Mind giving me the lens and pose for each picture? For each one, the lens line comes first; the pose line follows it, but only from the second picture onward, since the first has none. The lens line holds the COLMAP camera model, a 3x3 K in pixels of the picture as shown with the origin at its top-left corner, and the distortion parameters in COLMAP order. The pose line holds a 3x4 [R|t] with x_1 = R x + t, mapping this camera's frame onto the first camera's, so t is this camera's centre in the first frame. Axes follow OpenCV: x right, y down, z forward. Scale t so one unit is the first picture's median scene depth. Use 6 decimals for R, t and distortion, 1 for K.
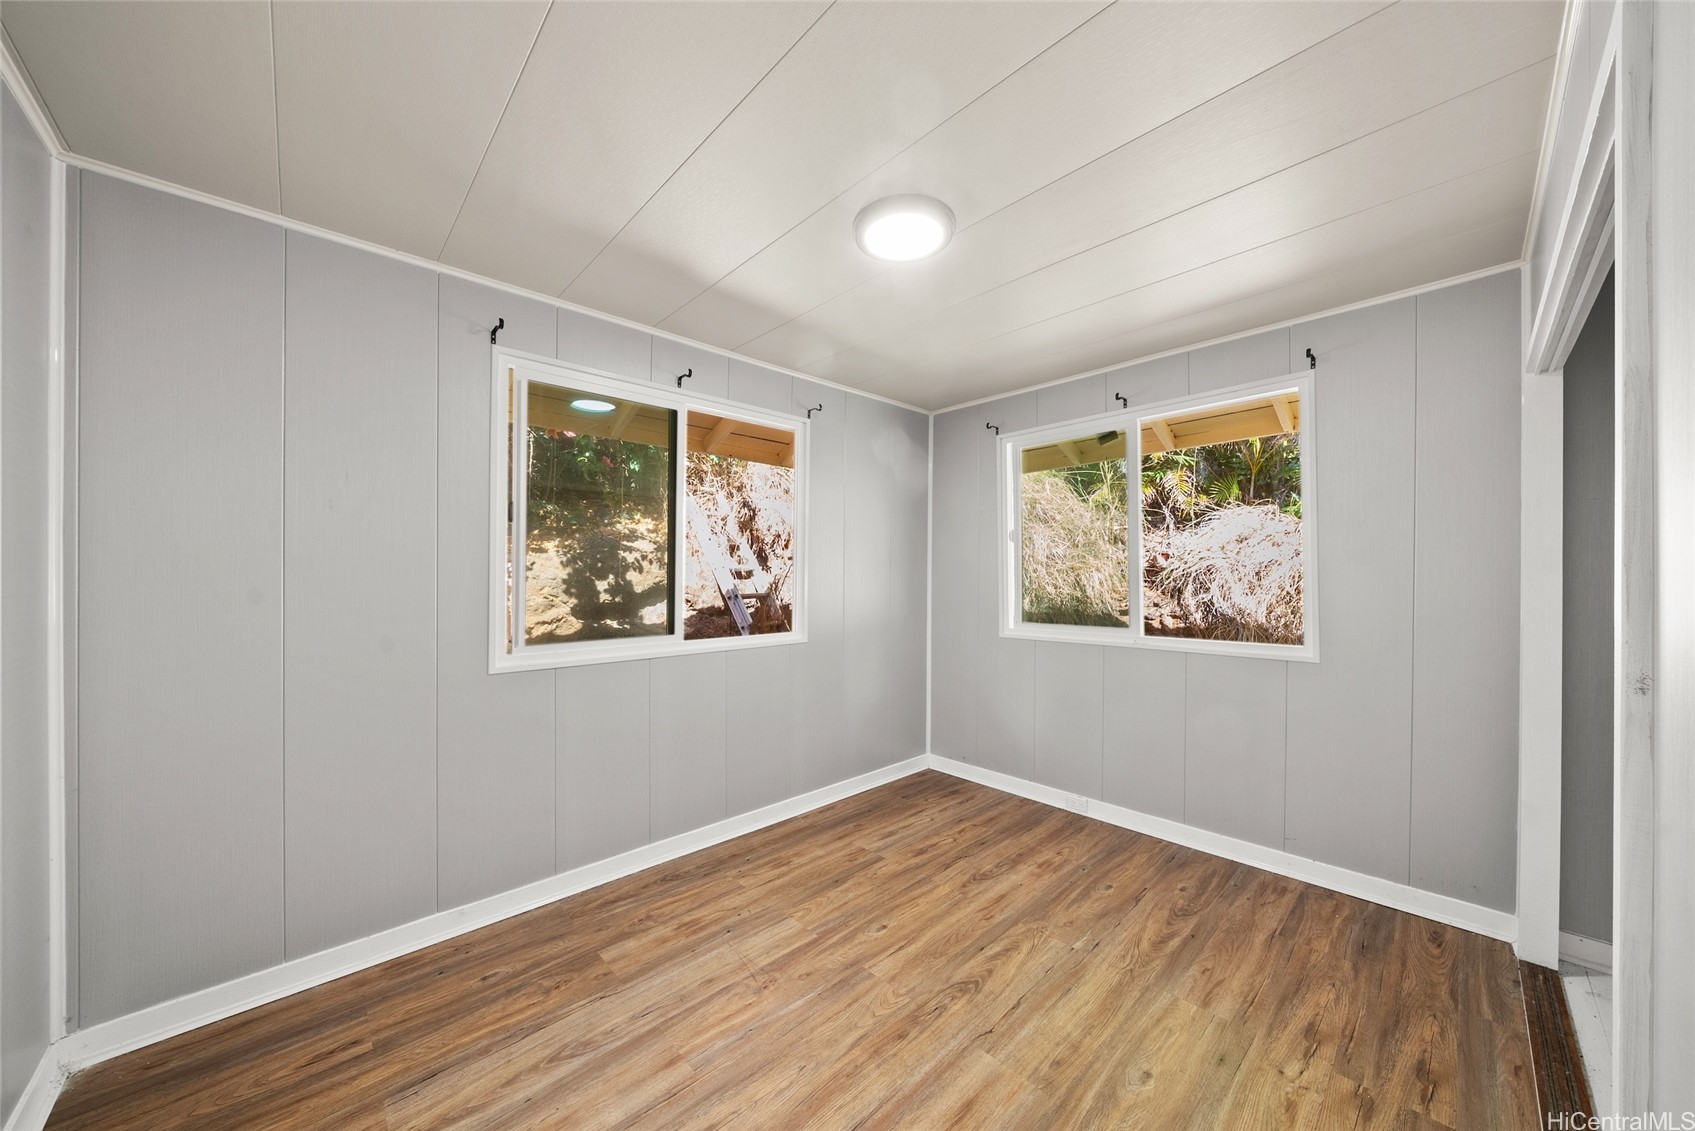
lens RADIAL K [[579.4, 0, 844.0], [0, 579.4, 572.2], [0, 0, 1]] dist [-0.003208, -0.000335]
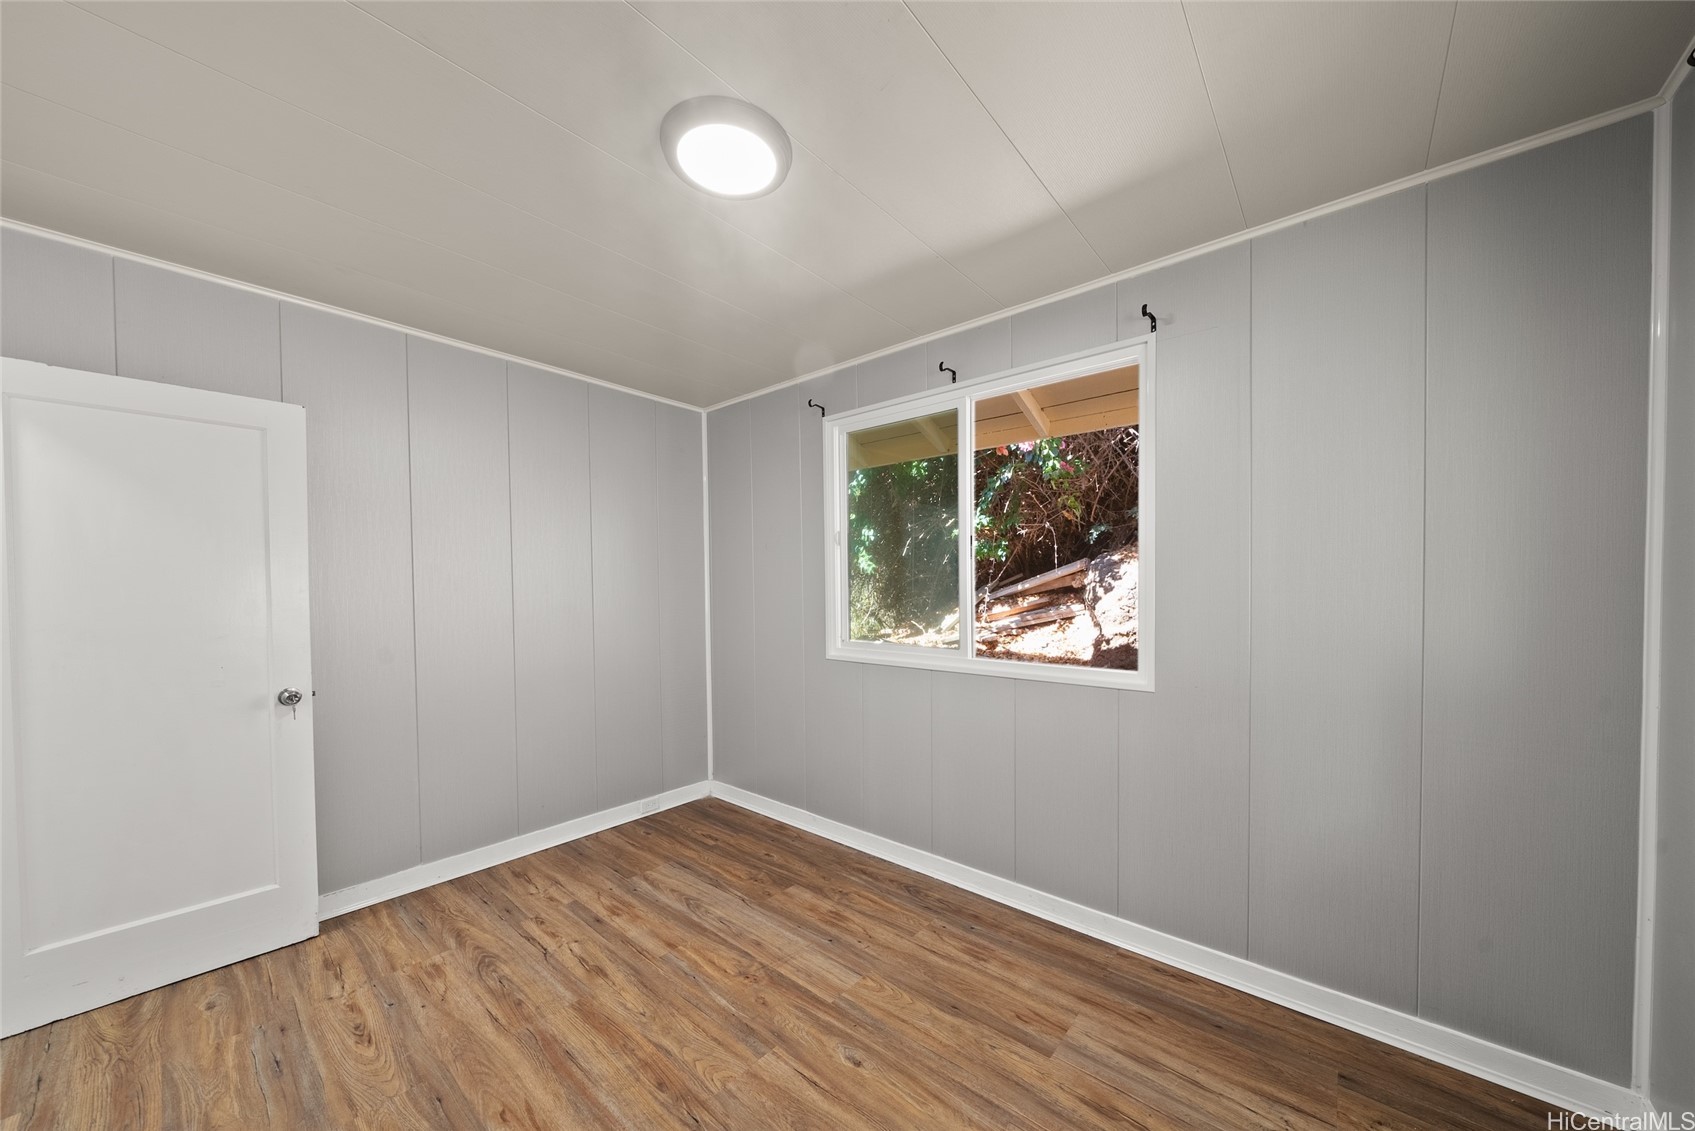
lens RADIAL K [[579.4, 0, 831.4], [0, 579.4, 591.9], [0, 0, 1]] dist [-0.003208, -0.000335]
pose [[0.119215, 0.009410, -0.992824, 0.796592], [0.009659, 0.999897, 0.010637, 0.005938], [0.992822, -0.010858, 0.119112, 0.894910]]
